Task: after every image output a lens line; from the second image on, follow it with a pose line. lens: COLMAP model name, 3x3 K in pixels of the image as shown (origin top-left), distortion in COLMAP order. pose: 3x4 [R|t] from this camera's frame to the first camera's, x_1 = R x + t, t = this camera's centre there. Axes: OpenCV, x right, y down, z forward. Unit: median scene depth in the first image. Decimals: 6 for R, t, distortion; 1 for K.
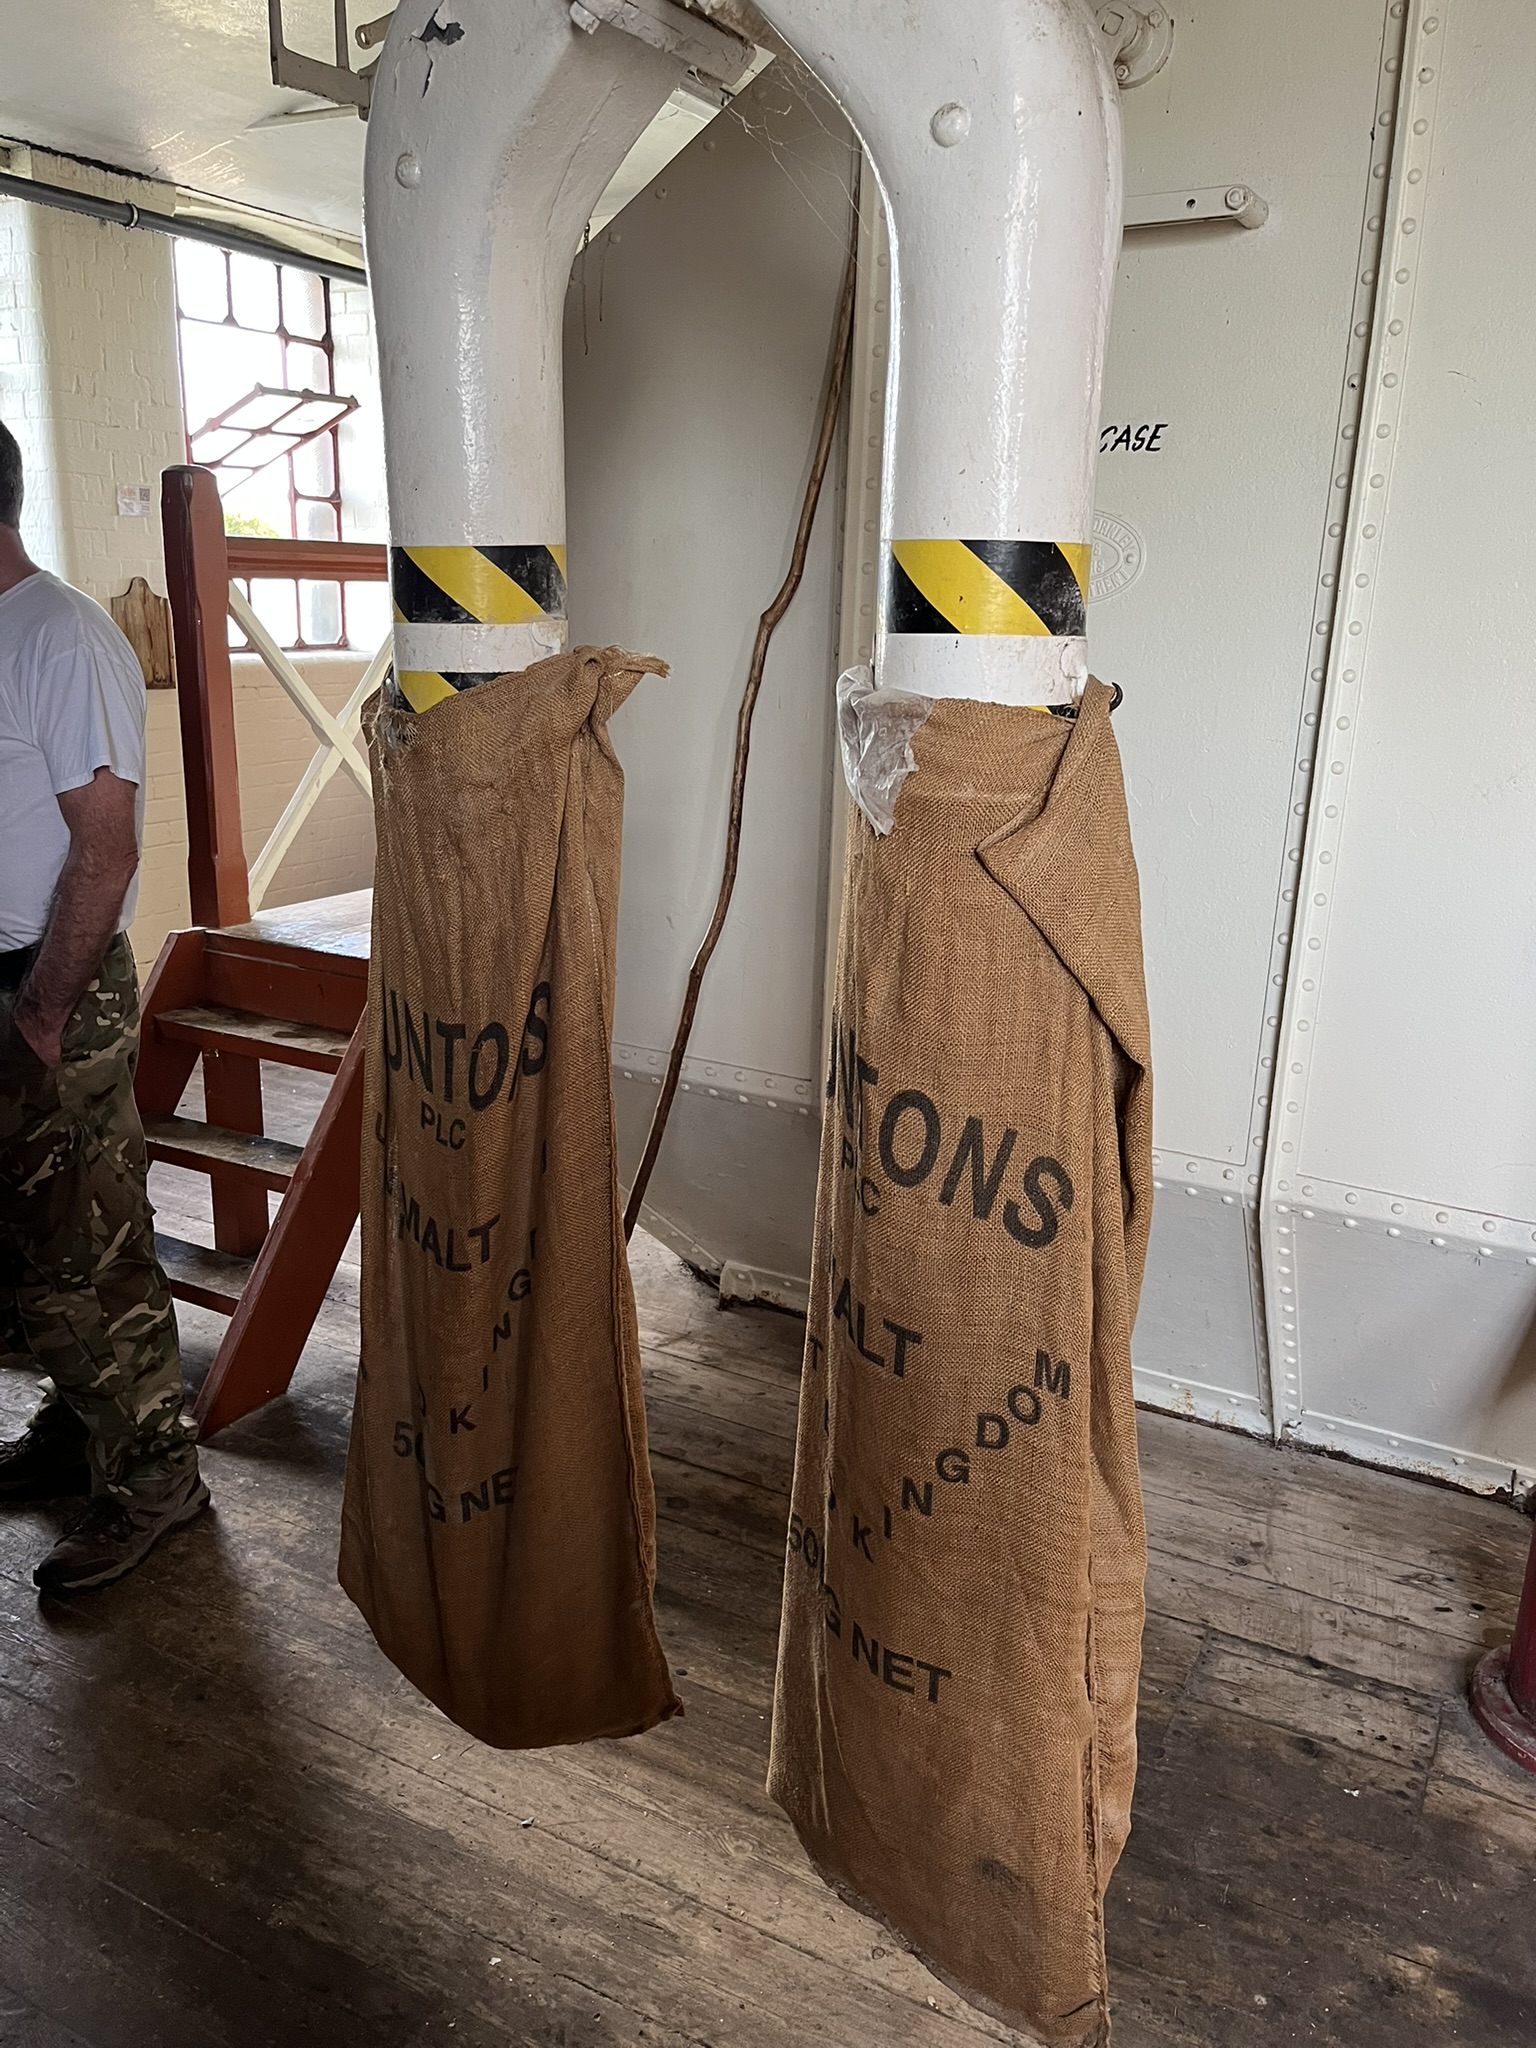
lens RADIAL K [[1547.9, 0, 771.0], [0, 1547.9, 1027.9], [0, 0, 1]] dist [0.056297, -0.019022]
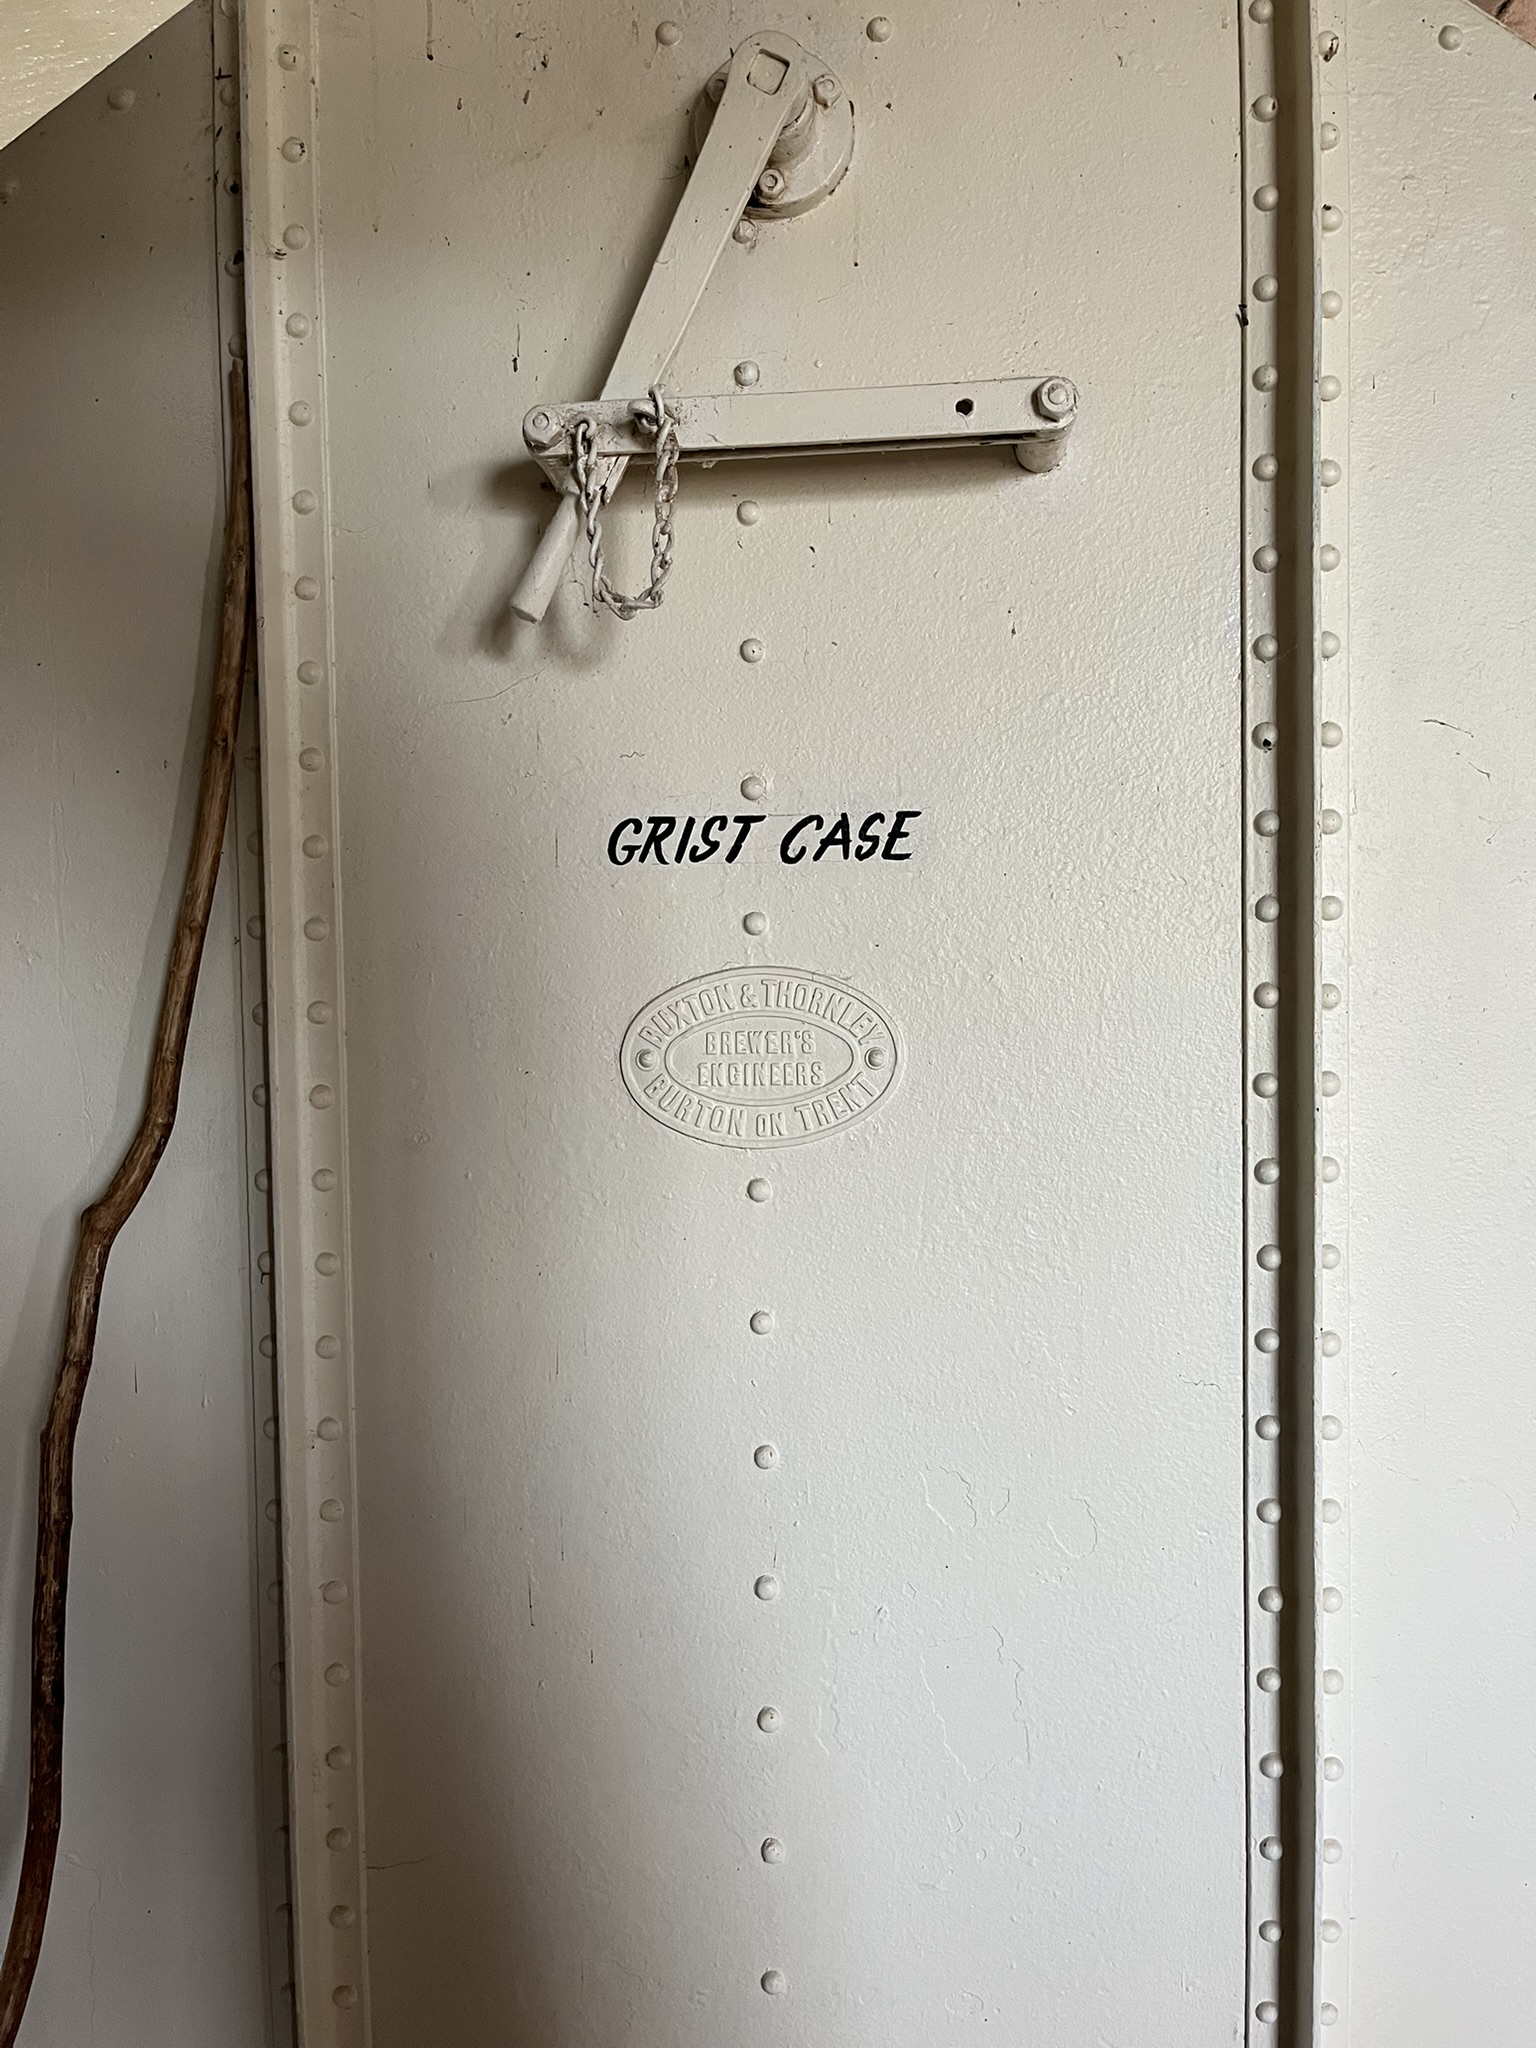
lens RADIAL K [[1547.9, 0, 774.3], [0, 1547.9, 1018.6], [0, 0, 1]] dist [0.056297, -0.019022]
pose [[0.911884, -0.066426, 0.405037, -0.003572], [0.158825, 0.967049, -0.198974, -0.221547], [-0.378474, 0.245771, 0.892387, 0.568447]]
